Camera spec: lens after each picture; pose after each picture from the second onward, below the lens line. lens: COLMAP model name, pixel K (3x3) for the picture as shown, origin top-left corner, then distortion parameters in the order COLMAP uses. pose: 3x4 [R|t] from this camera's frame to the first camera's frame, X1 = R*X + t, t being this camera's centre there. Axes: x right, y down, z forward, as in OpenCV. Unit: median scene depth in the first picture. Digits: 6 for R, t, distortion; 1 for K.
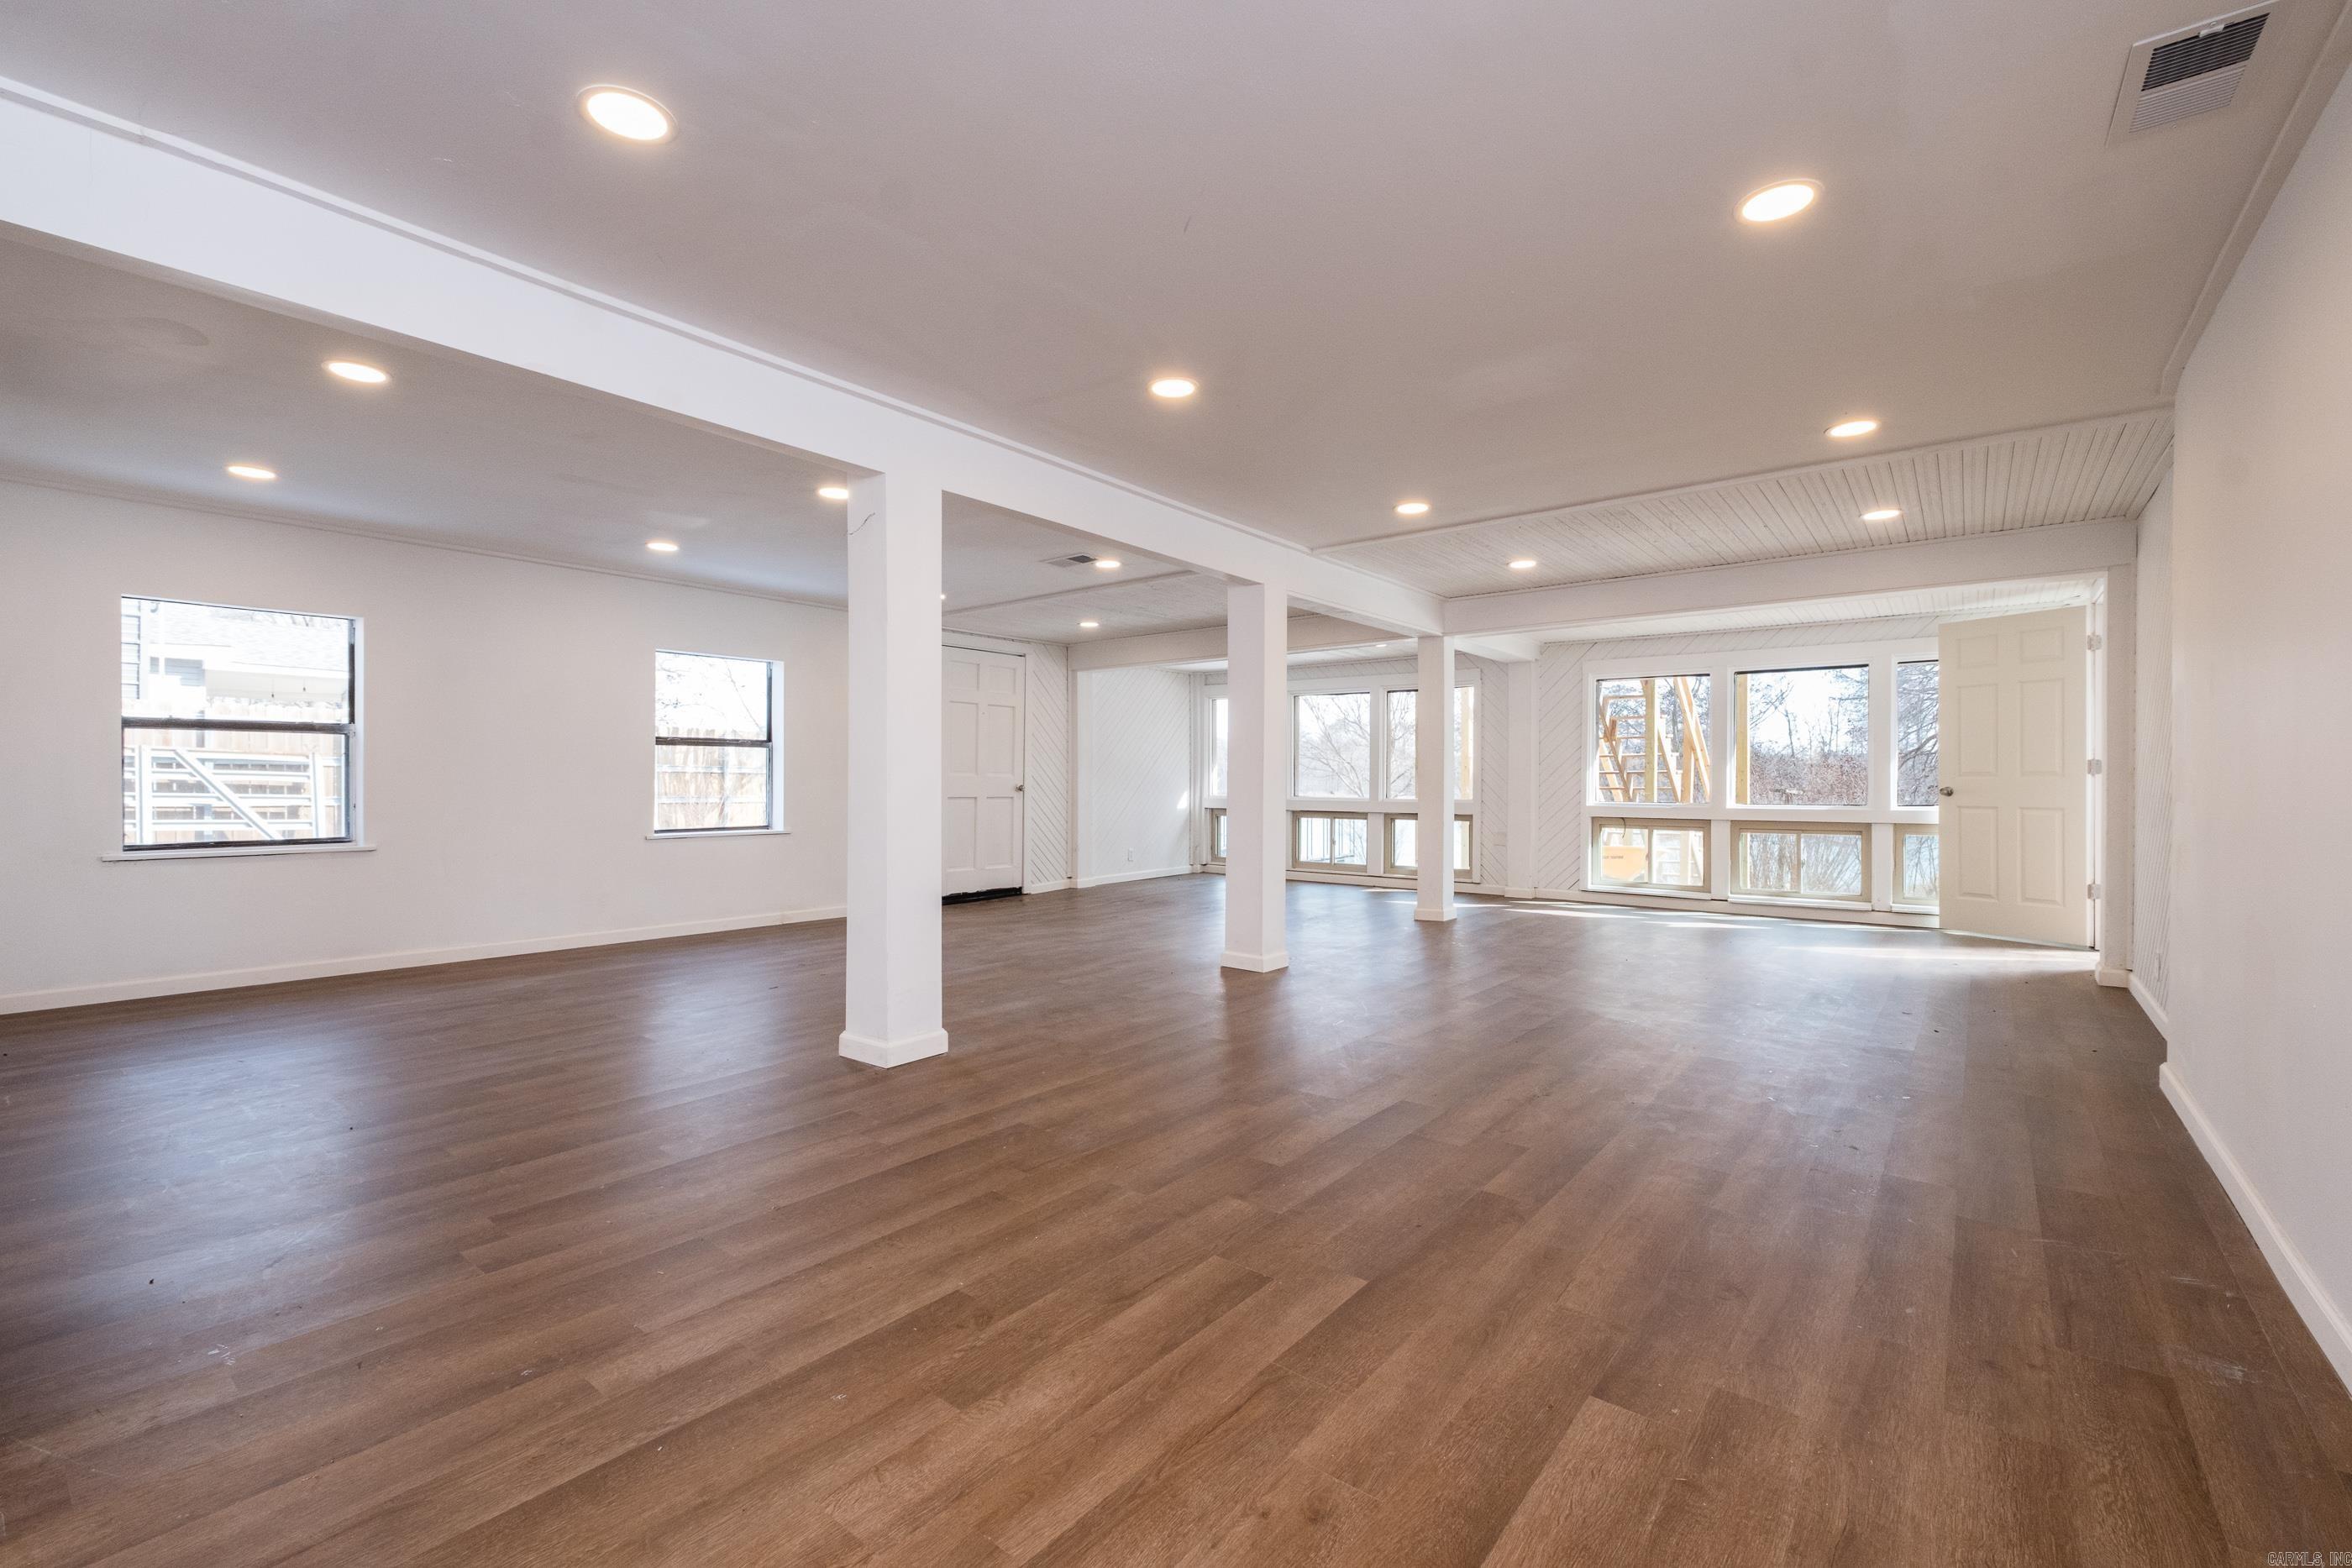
lens RADIAL K [[1025.0, 0, 1180.9], [0, 1025.0, 792.8], [0, 0, 1]] dist [0.008227, -0.006193]
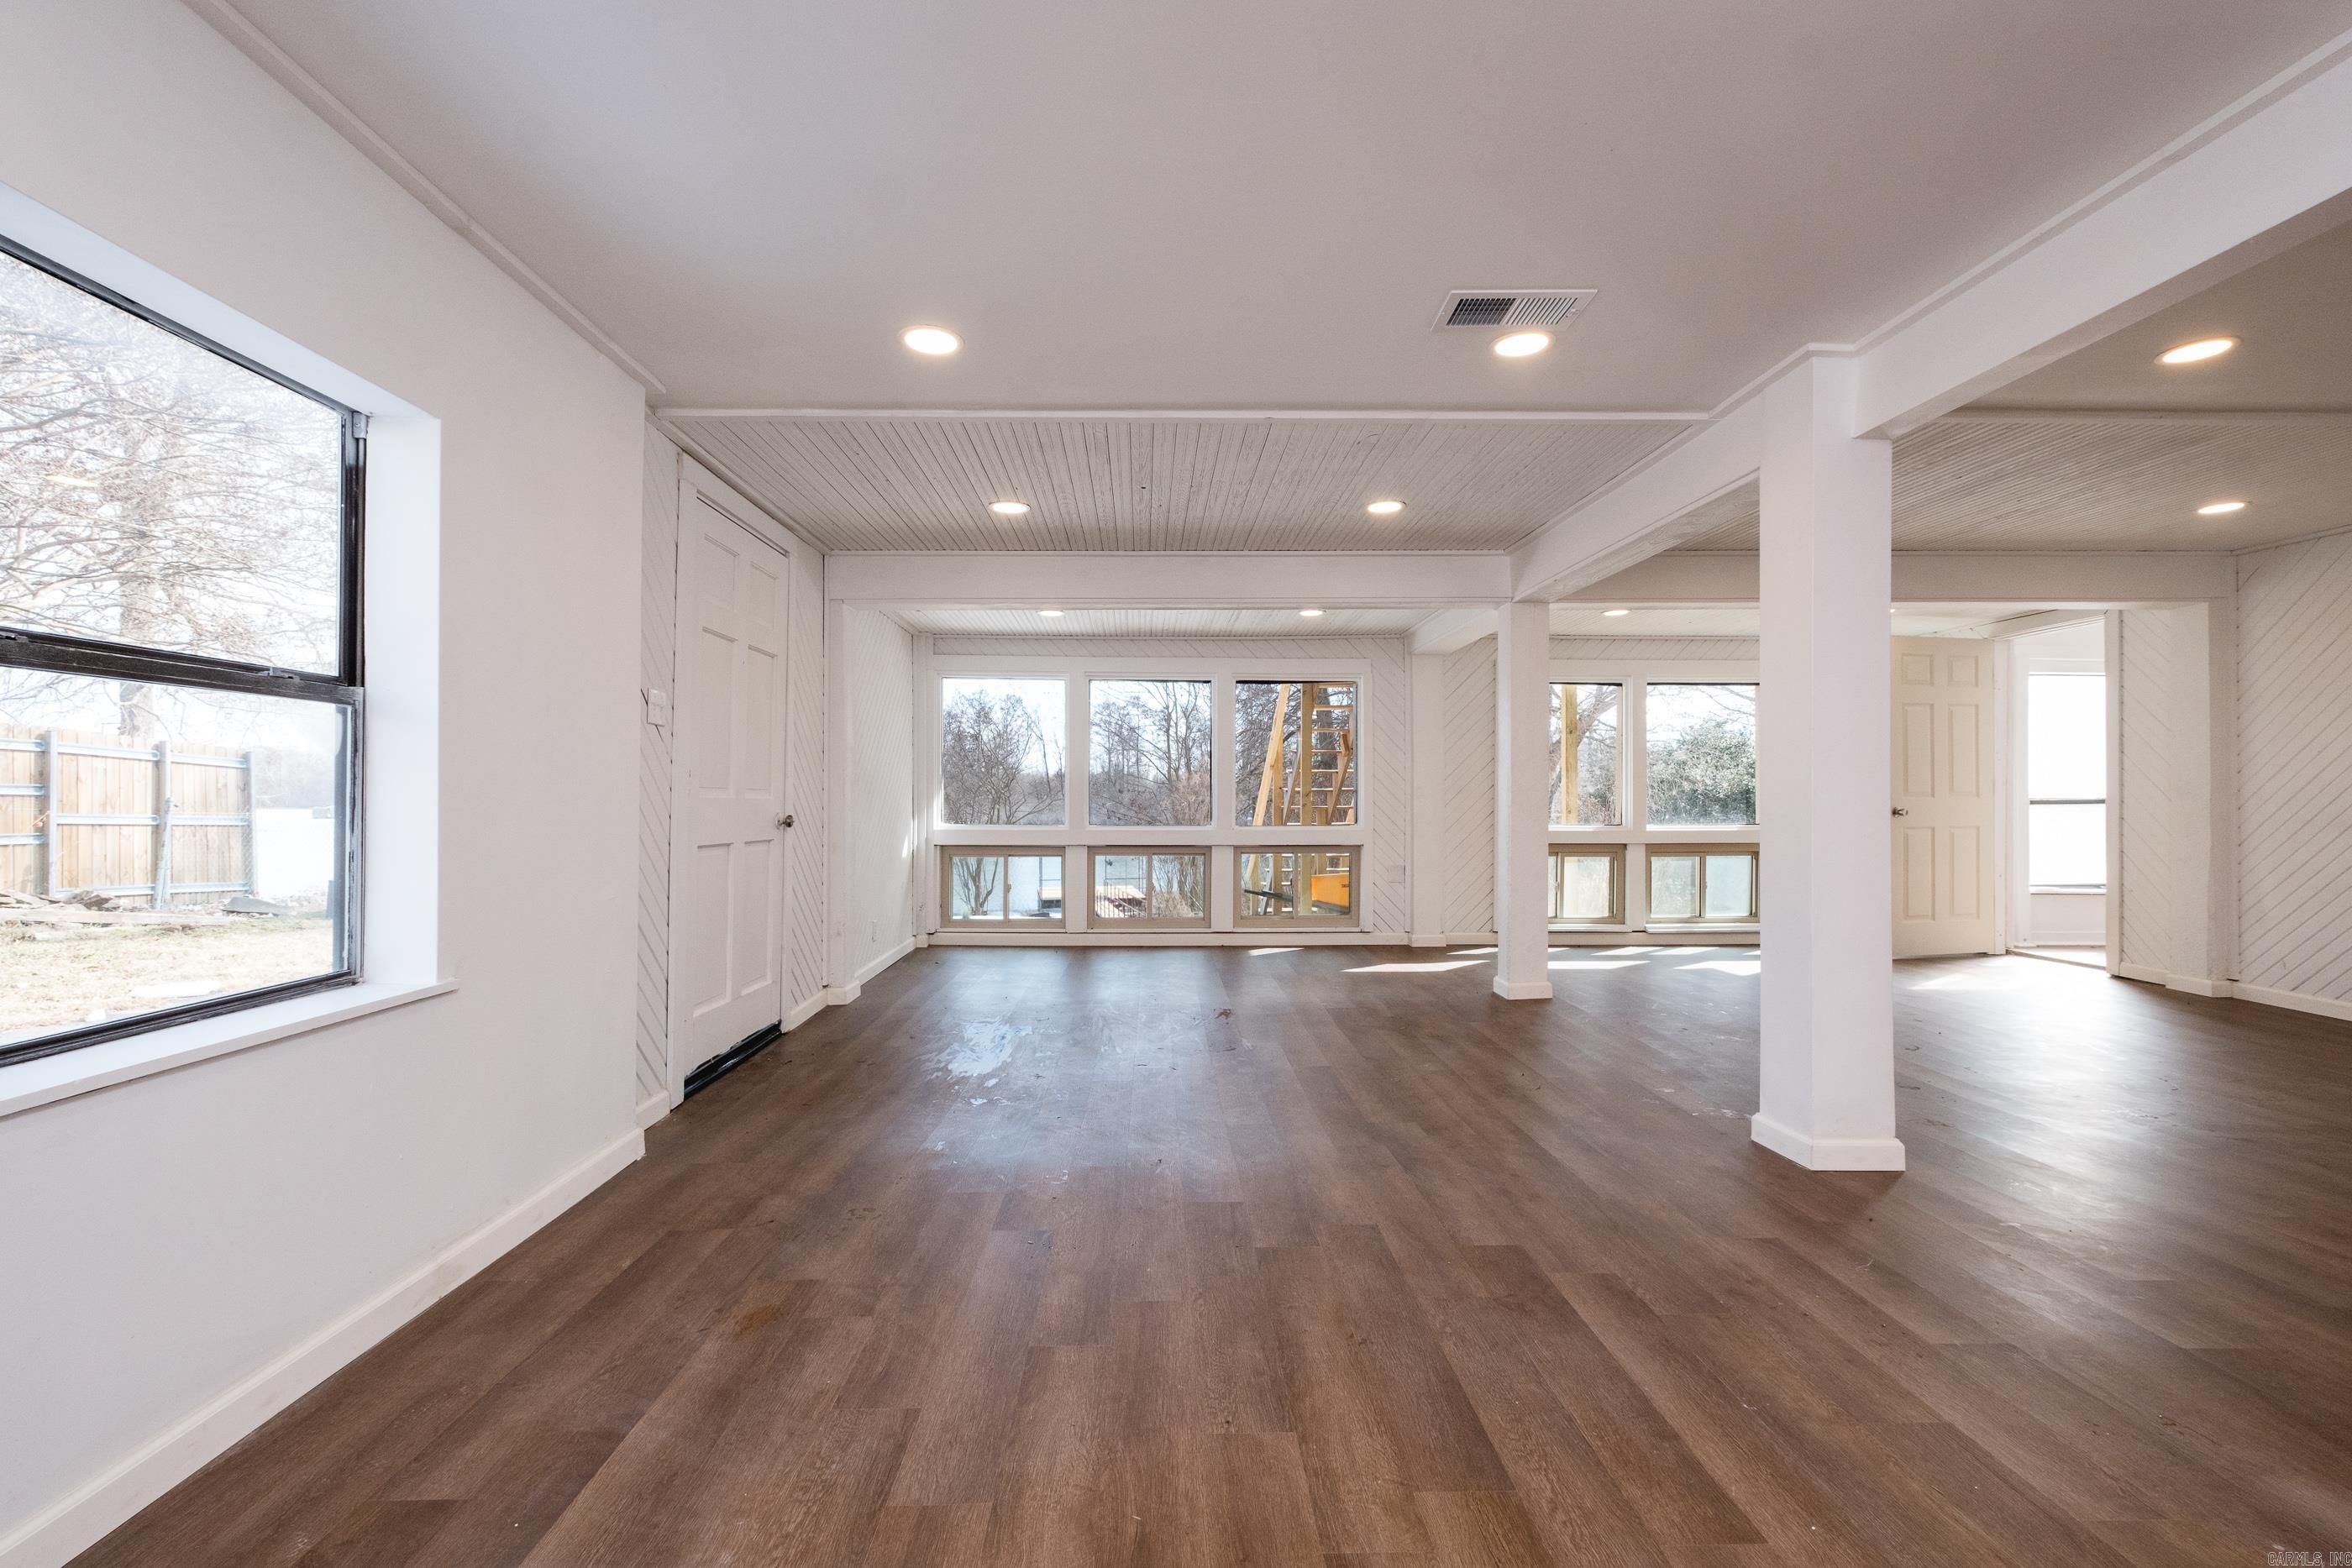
lens RADIAL K [[1025.0, 0, 1164.4], [0, 1025.0, 784.8], [0, 0, 1]] dist [0.008227, -0.006193]
pose [[0.772440, 0.004415, 0.635072, -0.409640], [0.011380, 0.999719, -0.020791, -0.012093], [-0.634985, 0.023287, 0.772173, 0.623575]]
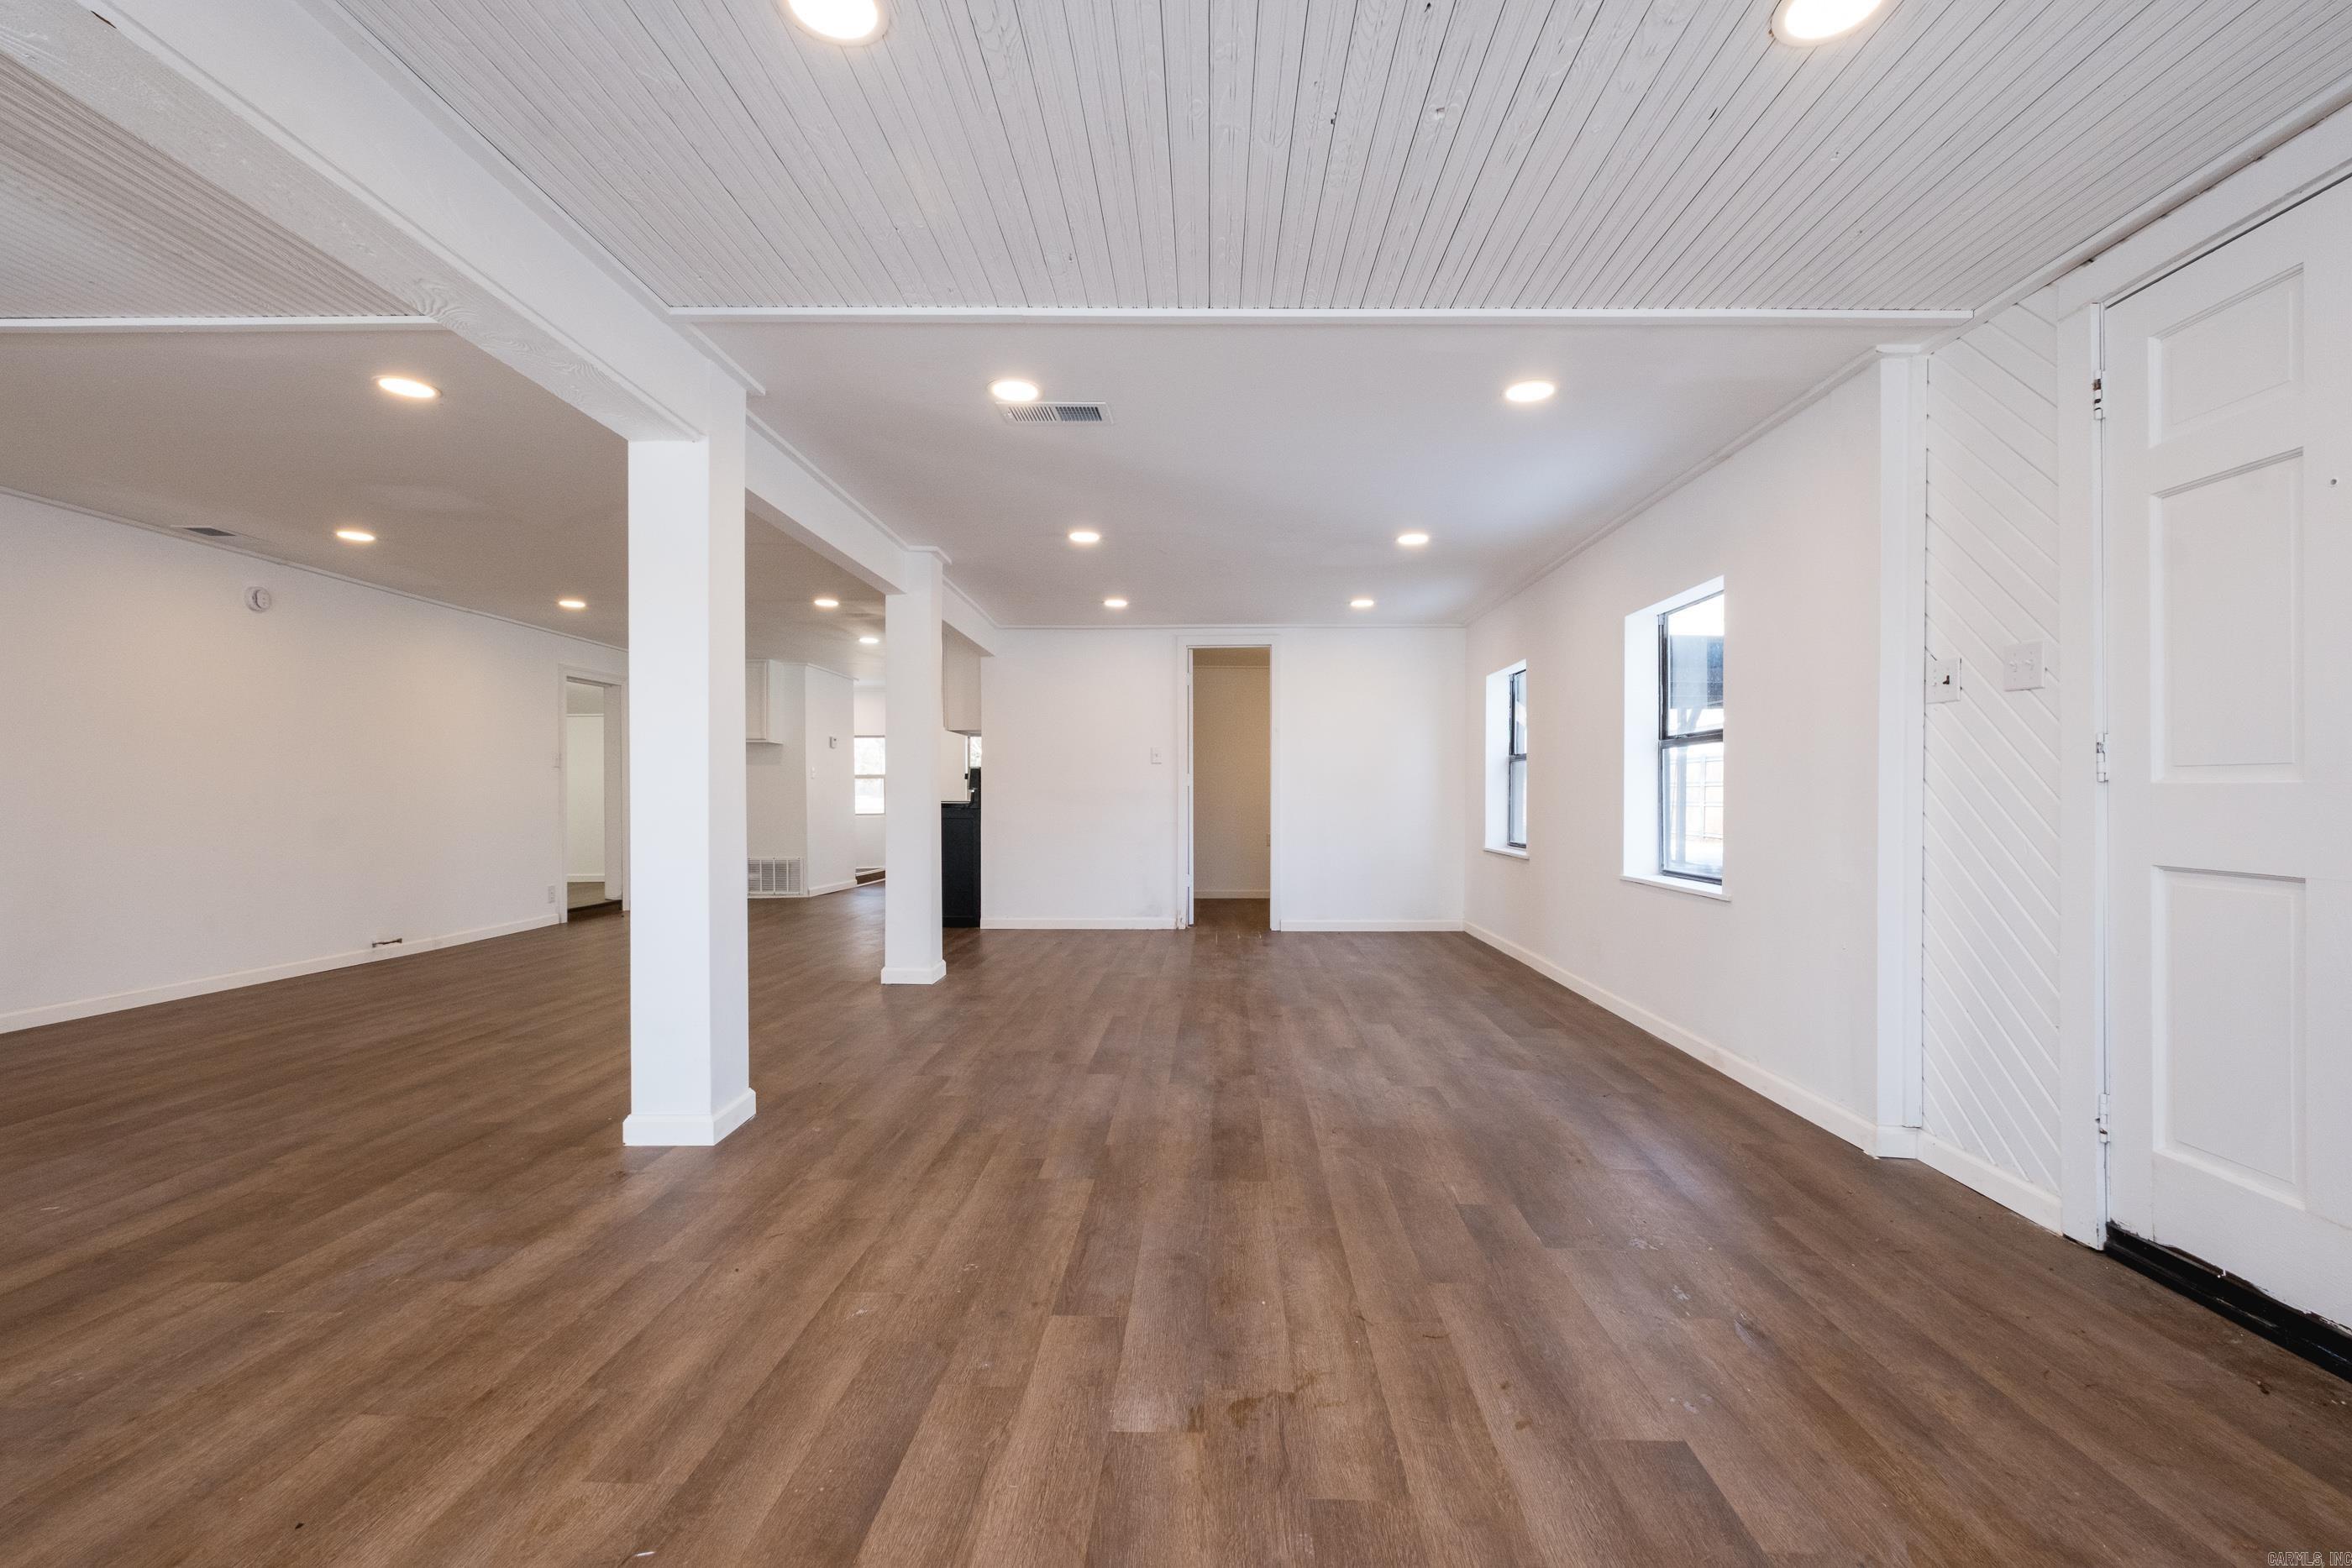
lens RADIAL K [[1025.0, 0, 1171.4], [0, 1025.0, 800.9], [0, 0, 1]] dist [0.008227, -0.006193]
pose [[-0.808695, -0.001460, -0.588226, 0.148872], [-0.011700, 0.999839, 0.013603, -0.014608], [0.588112, 0.017883, -0.808582, 1.240132]]
